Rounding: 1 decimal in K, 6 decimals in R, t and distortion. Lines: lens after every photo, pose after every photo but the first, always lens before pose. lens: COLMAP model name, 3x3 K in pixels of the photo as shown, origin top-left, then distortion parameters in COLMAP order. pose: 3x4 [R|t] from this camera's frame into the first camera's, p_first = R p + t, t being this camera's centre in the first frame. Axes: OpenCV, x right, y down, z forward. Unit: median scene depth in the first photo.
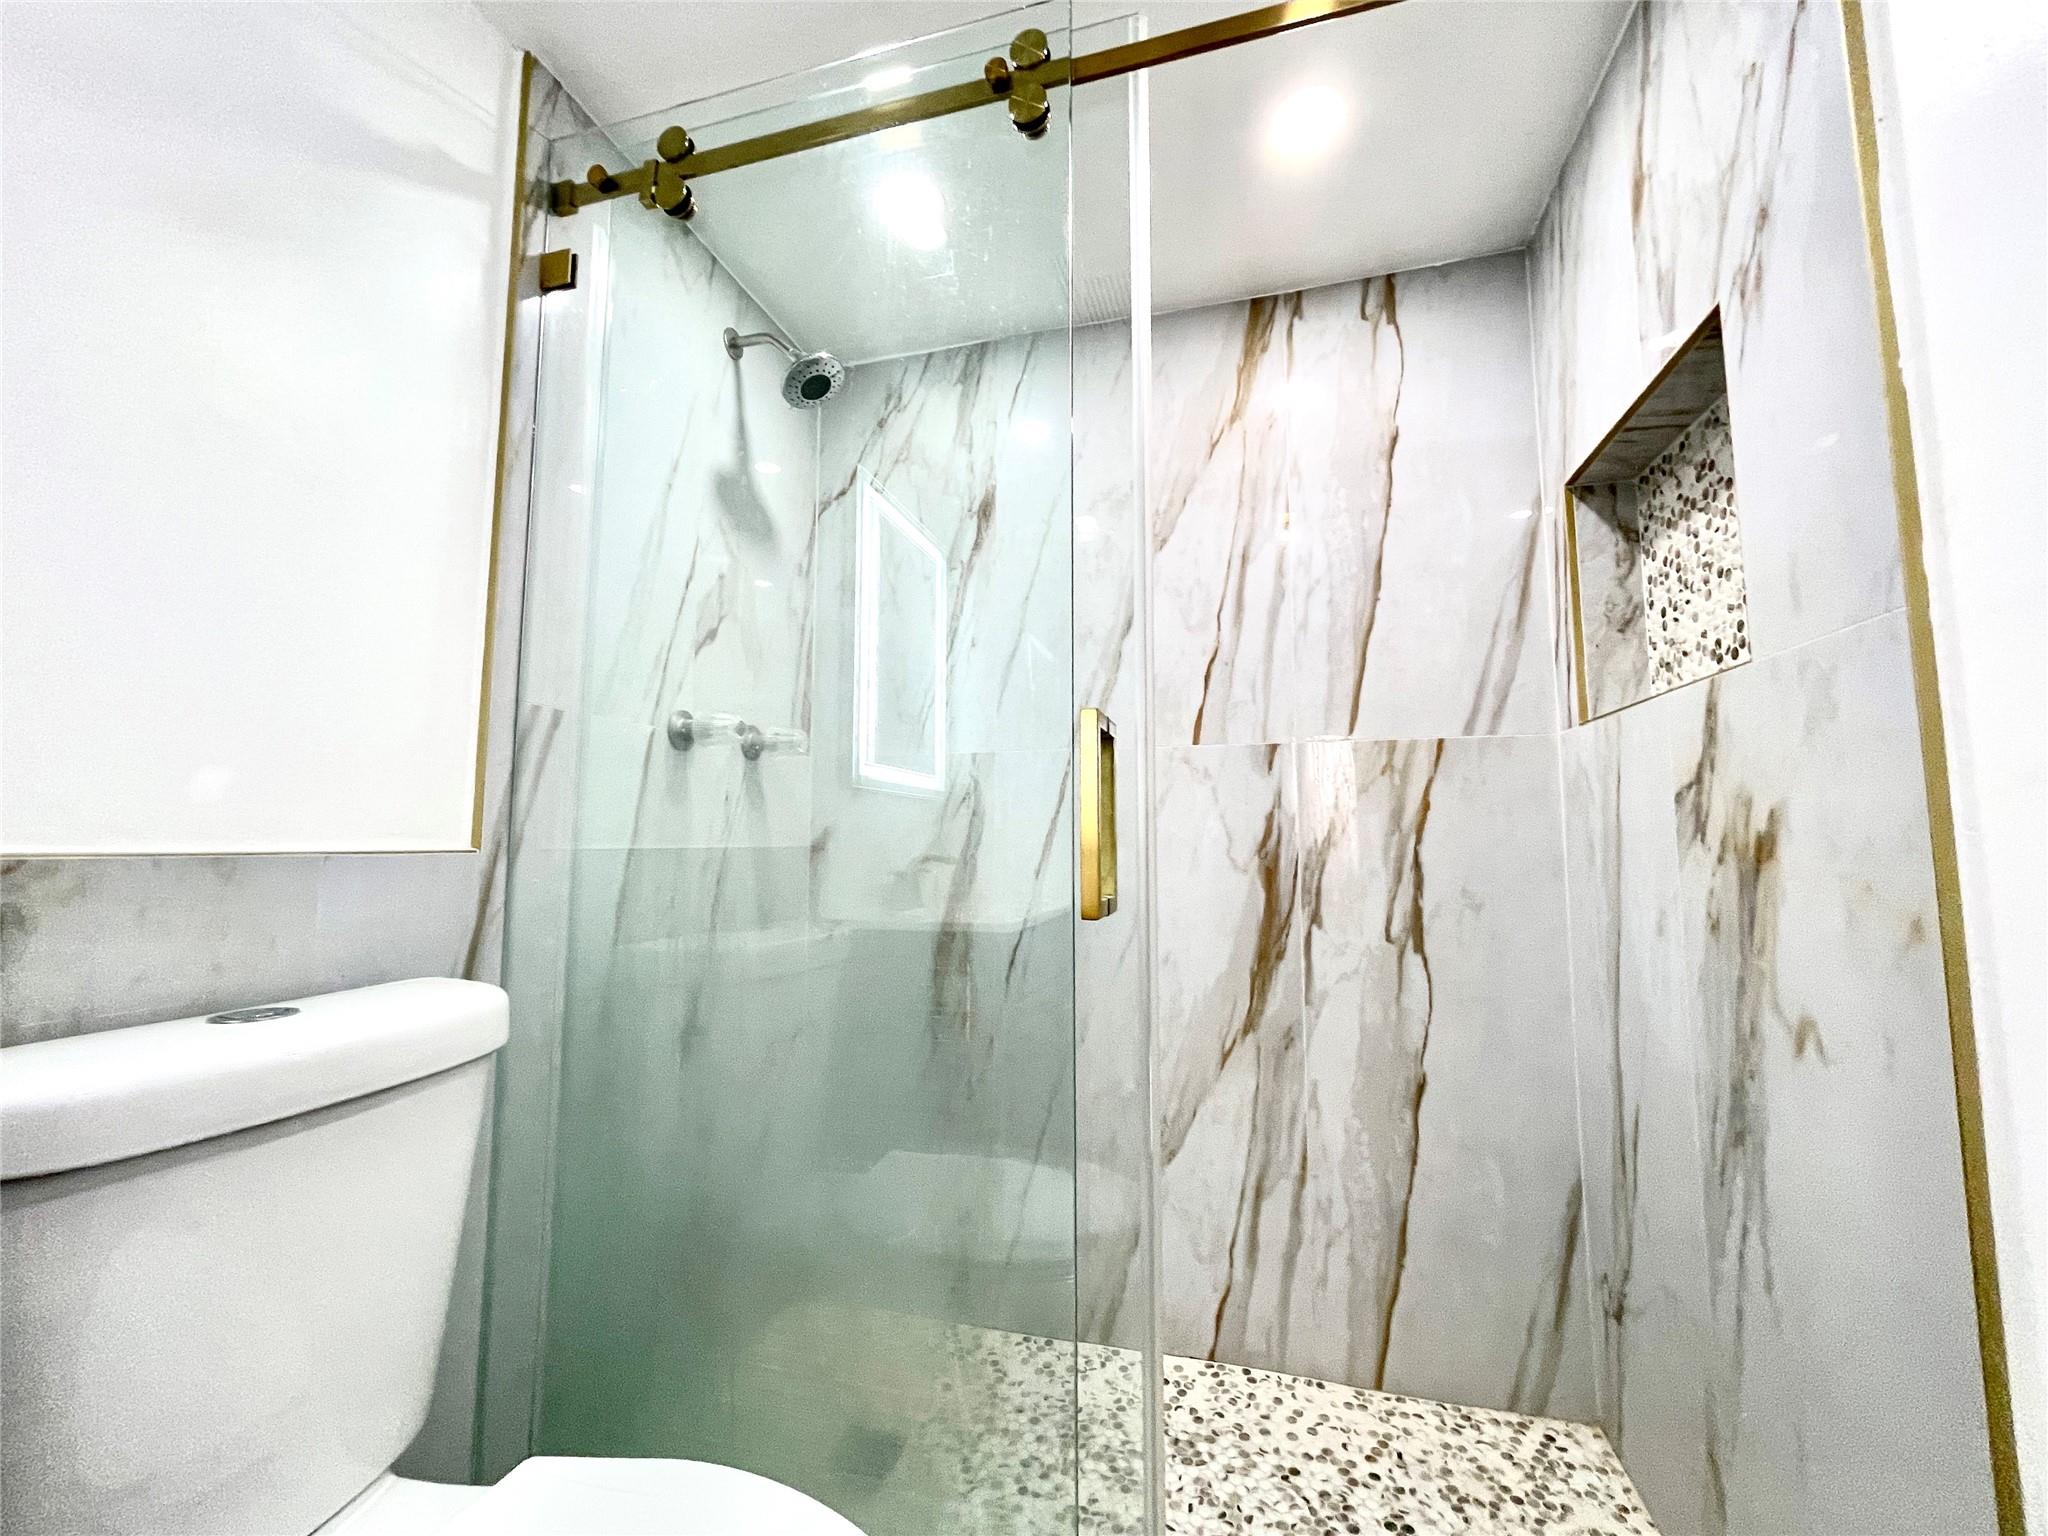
lens RADIAL K [[836.2, 0, 1040.6], [0, 836.2, 762.1], [0, 0, 1]] dist [0.004219, 0.001122]
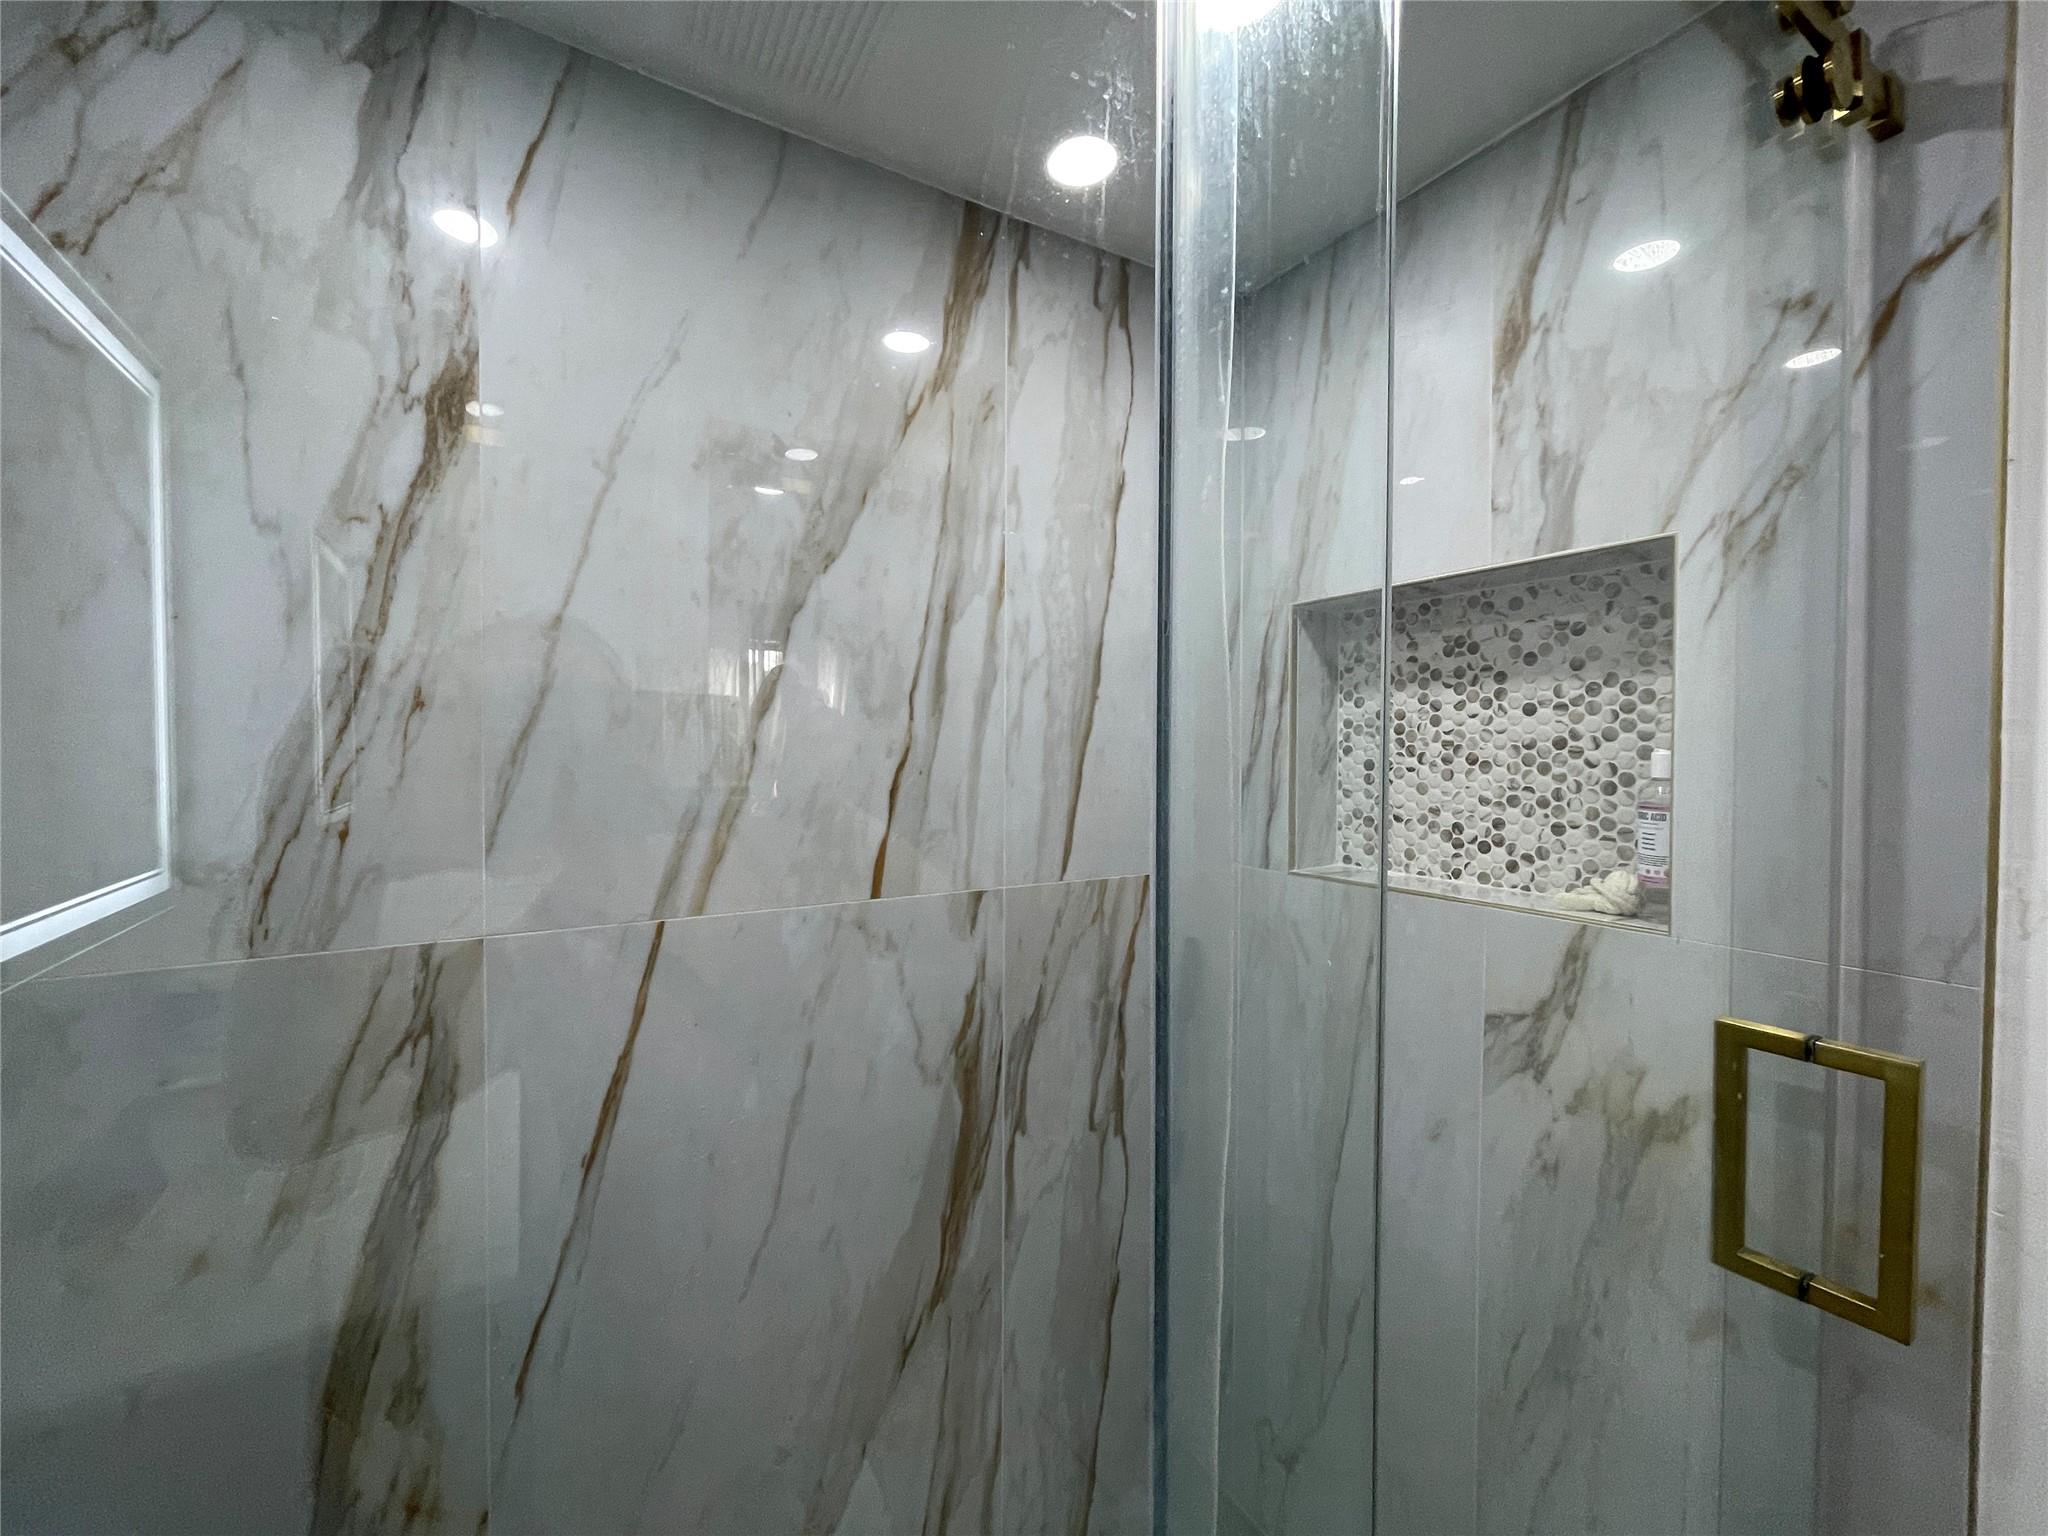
lens RADIAL K [[836.2, 0, 1014.7], [0, 836.2, 759.8], [0, 0, 1]] dist [0.004219, 0.001122]
pose [[0.695398, -0.011360, 0.718535, -0.204808], [-0.077098, 0.992925, 0.090314, -0.198981], [-0.714477, -0.118202, 0.689602, 0.510525]]
